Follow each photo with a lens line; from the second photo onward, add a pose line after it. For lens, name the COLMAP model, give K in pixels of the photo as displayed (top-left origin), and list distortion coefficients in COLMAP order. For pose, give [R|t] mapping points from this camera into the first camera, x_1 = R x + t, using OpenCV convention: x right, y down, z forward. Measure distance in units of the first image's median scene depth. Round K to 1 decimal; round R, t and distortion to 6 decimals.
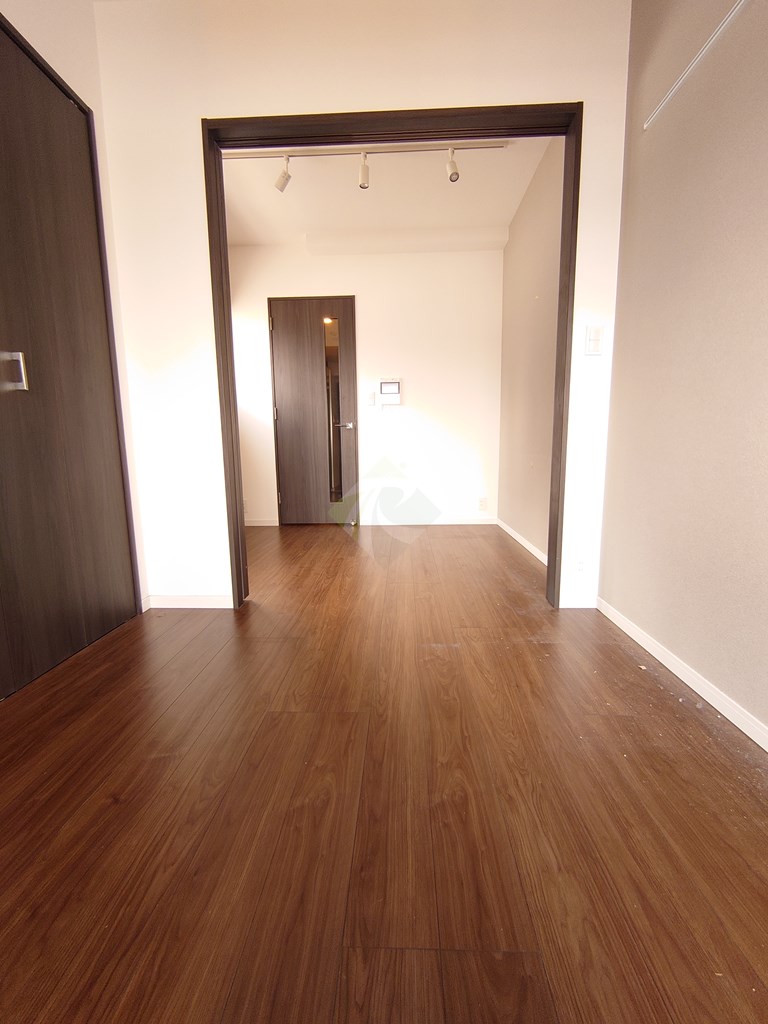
lens RADIAL K [[448.5, 0, 384.0], [0, 448.5, 512.0], [0, 0, 1]] dist [0.001194, -0.001804]
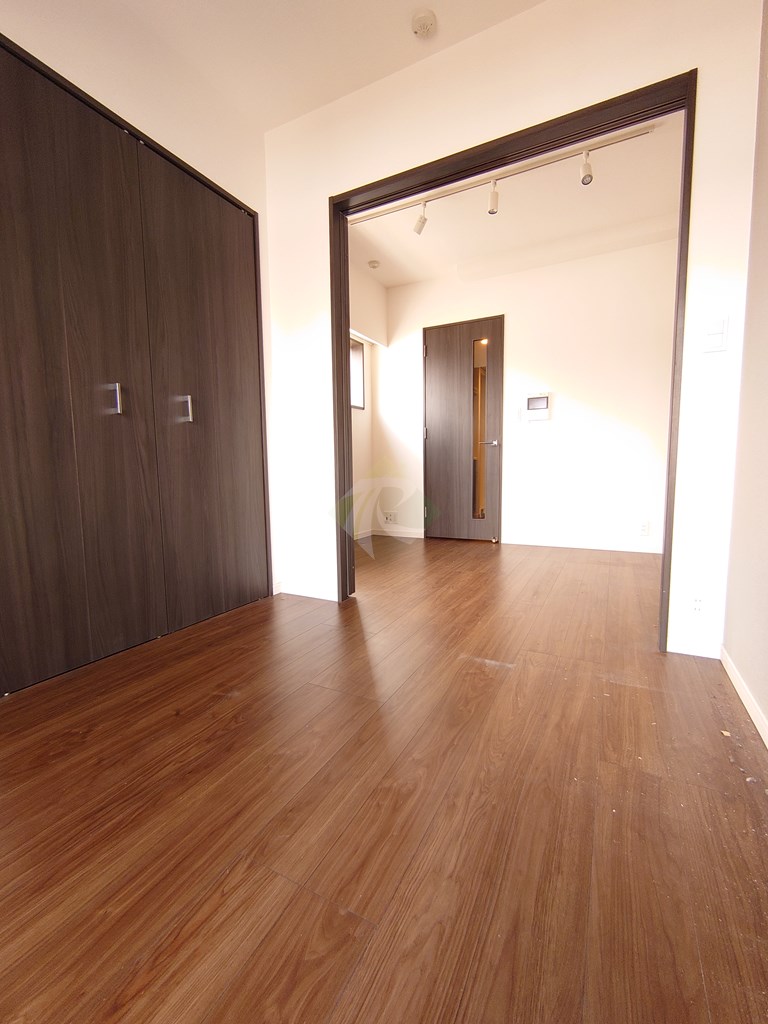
lens RADIAL K [[448.5, 0, 384.0], [0, 448.5, 512.0], [0, 0, 1]] dist [0.001194, -0.001804]
pose [[0.901388, 0.045459, -0.430619, 0.317668], [-0.063854, 0.997556, -0.028353, 0.012749], [0.428278, 0.053054, 0.902088, -0.002831]]
